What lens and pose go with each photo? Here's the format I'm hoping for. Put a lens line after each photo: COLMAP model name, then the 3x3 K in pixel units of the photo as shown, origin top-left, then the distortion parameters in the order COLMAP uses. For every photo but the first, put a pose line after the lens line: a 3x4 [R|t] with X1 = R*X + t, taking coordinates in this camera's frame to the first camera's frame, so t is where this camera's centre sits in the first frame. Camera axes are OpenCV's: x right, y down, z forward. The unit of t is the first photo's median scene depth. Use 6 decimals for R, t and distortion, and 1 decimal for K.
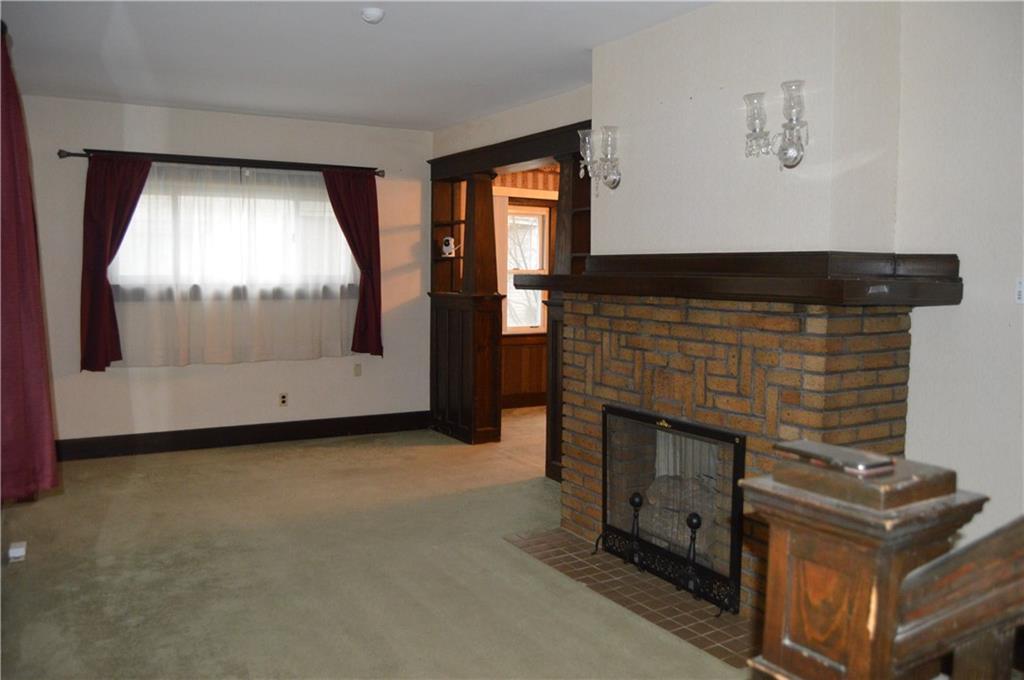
lens RADIAL K [[797.4, 0, 512.0], [0, 797.4, 340.0], [0, 0, 1]] dist [0.001886, 0.001060]
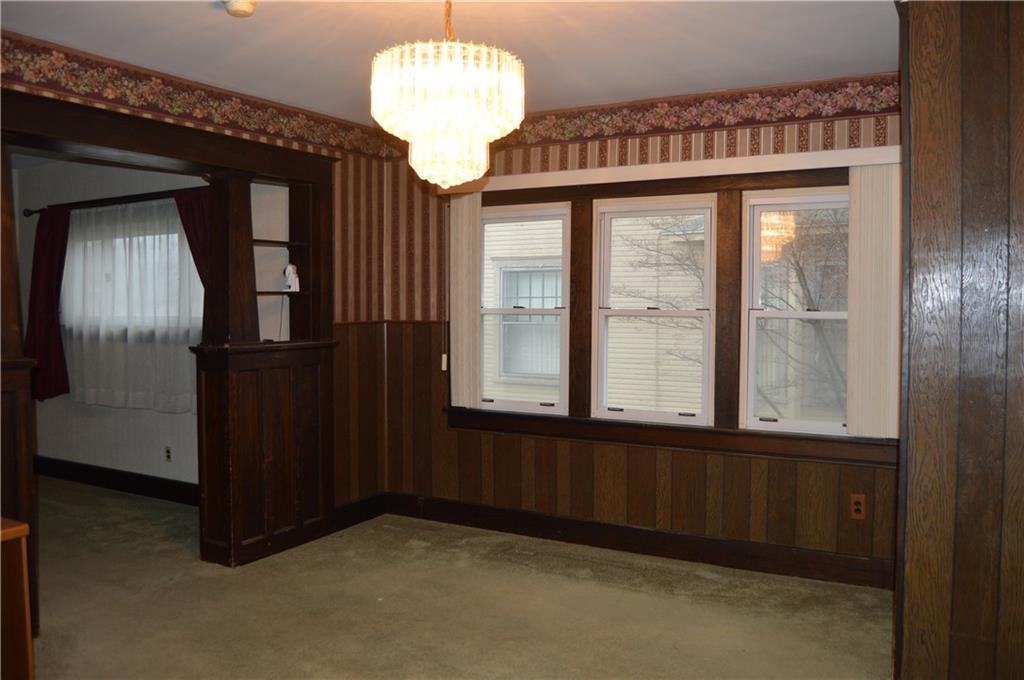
lens RADIAL K [[819.0, 0, 512.0], [0, 819.0, 340.0], [0, 0, 1]] dist [-0.013530, -0.014386]
pose [[0.480666, 0.029363, -0.876412, 0.739027], [-0.072607, 0.997340, -0.006406, -0.079772], [0.873893, 0.066713, 0.481520, 0.933204]]
